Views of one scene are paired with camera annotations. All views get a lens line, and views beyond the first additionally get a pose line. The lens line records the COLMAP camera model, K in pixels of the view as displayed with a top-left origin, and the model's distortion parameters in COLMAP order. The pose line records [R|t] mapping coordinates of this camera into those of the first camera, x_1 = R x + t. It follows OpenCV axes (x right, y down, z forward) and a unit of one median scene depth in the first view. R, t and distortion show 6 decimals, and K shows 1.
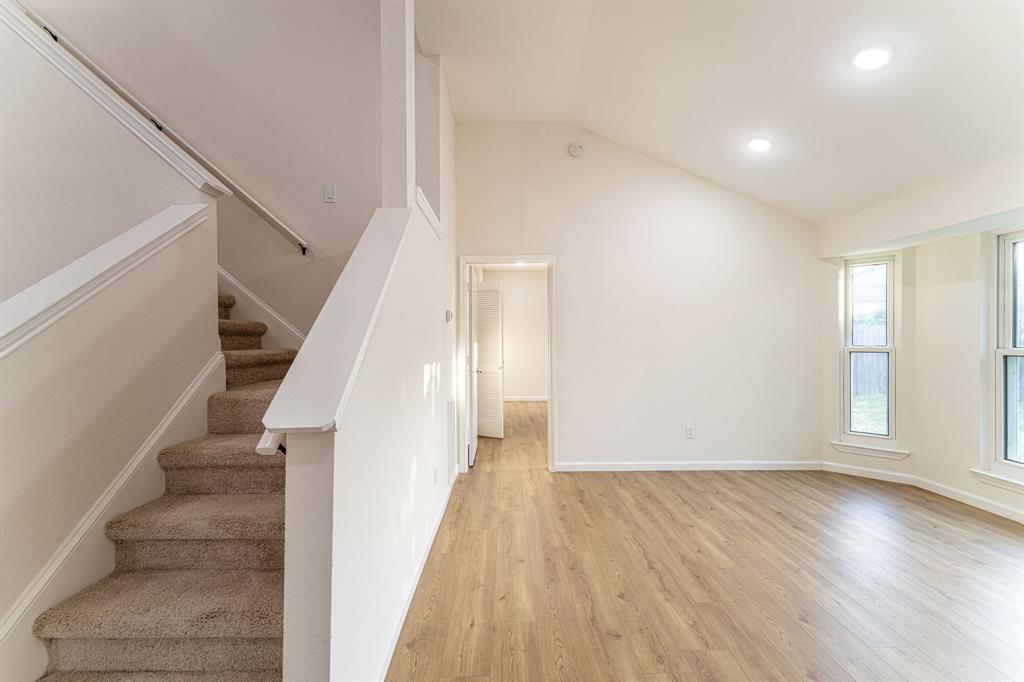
lens RADIAL K [[418.4, 0, 515.8], [0, 418.4, 340.0], [0, 0, 1]] dist [-0.001255, -0.000251]
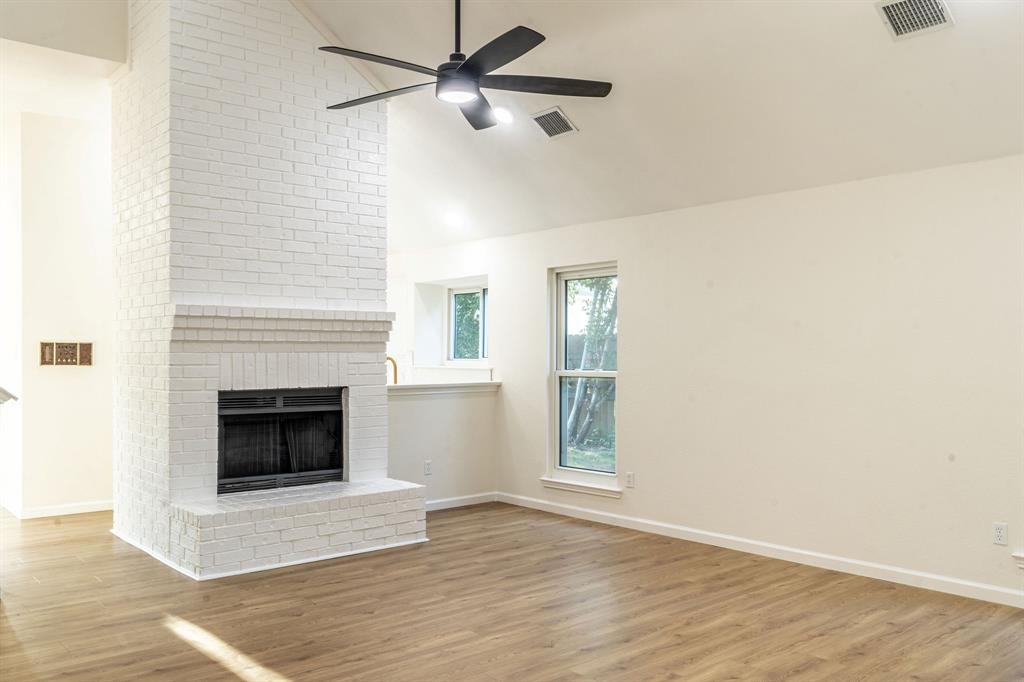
lens RADIAL K [[861.2, 0, 507.4], [0, 861.2, 360.1], [0, 0, 1]] dist [-0.008385, 0.003607]
pose [[-0.634644, -0.005586, 0.772785, -0.683424], [0.011281, 0.999800, 0.016491, -0.055853], [-0.772723, 0.019184, -0.634454, 2.874144]]
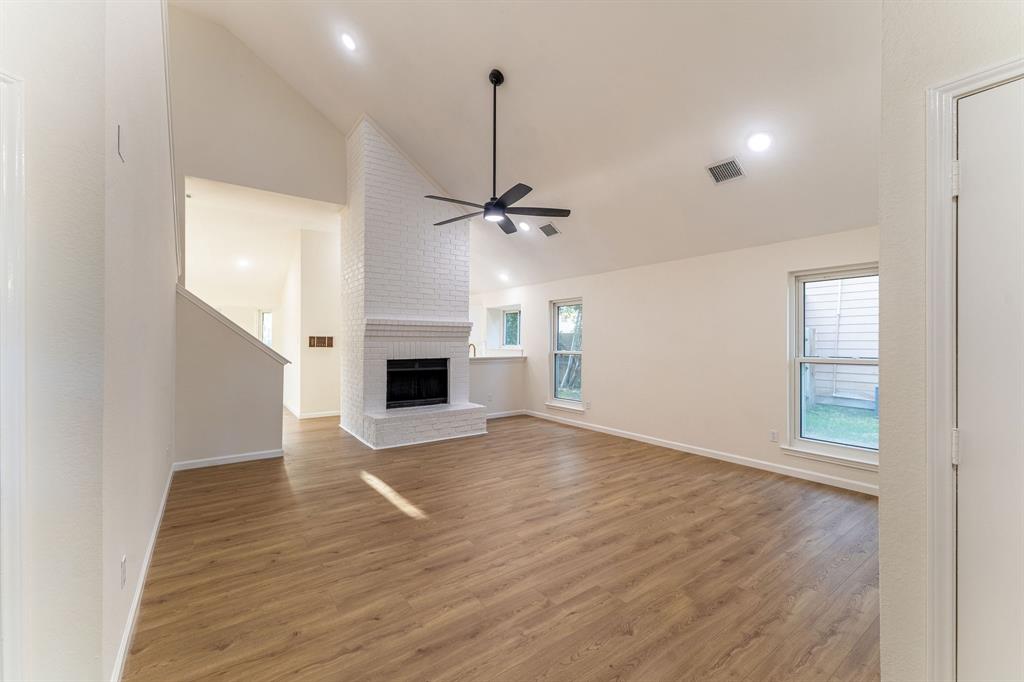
lens RADIAL K [[418.4, 0, 509.1], [0, 418.4, 341.3], [0, 0, 1]] dist [-0.001255, -0.000251]
pose [[-0.567901, -0.000484, 0.823097, -0.752875], [0.008748, 0.999940, 0.006624, -0.057922], [-0.823050, 0.010962, -0.567863, 2.776831]]
